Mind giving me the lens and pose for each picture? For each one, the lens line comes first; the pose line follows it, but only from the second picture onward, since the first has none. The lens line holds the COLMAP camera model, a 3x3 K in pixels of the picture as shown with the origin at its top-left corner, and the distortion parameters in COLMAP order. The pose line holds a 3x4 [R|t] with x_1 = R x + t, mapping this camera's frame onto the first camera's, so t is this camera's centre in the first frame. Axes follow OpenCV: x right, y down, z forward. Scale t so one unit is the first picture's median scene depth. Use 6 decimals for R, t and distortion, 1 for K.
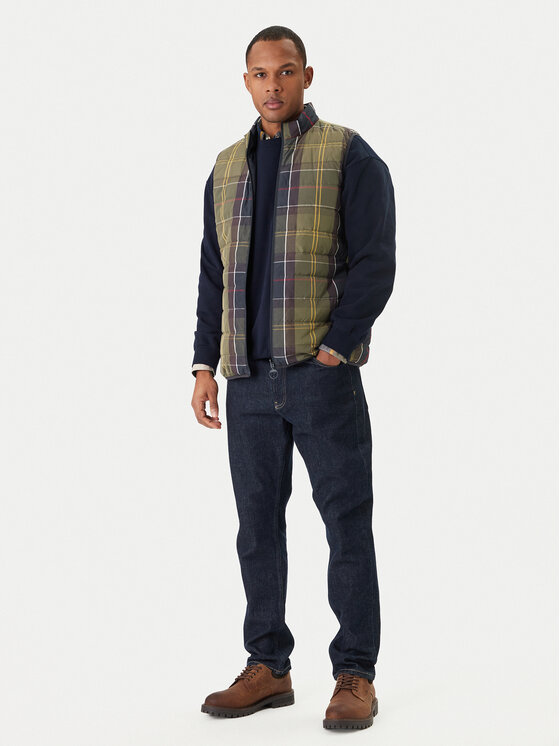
lens RADIAL K [[1595.9, 0, 280.0], [0, 1595.9, 373.0], [0, 0, 1]] dist [-0.154846, -0.040341]
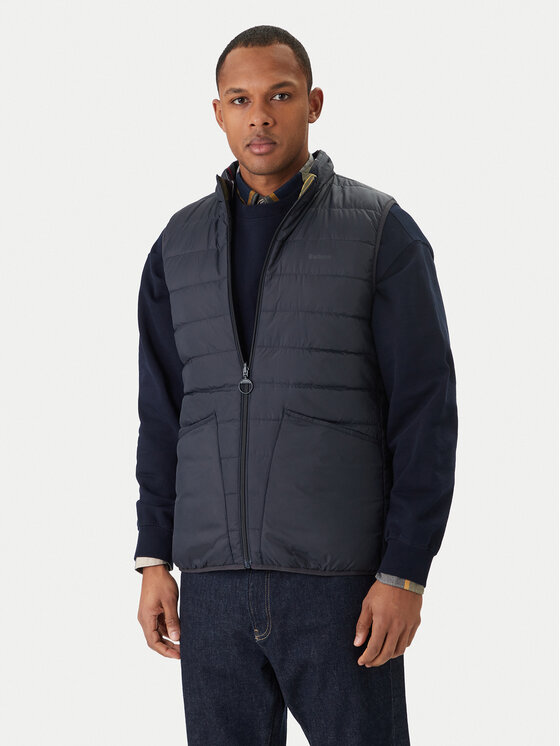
lens RADIAL K [[1808.4, 0, 280.0], [0, 1808.4, 373.0], [0, 0, 1]] dist [-0.012357, -0.558639]
pose [[0.999769, -0.010890, -0.018529, 0.016081], [0.009146, 0.995742, -0.091726, -0.011636], [0.019448, 0.091535, 0.995612, 0.285607]]
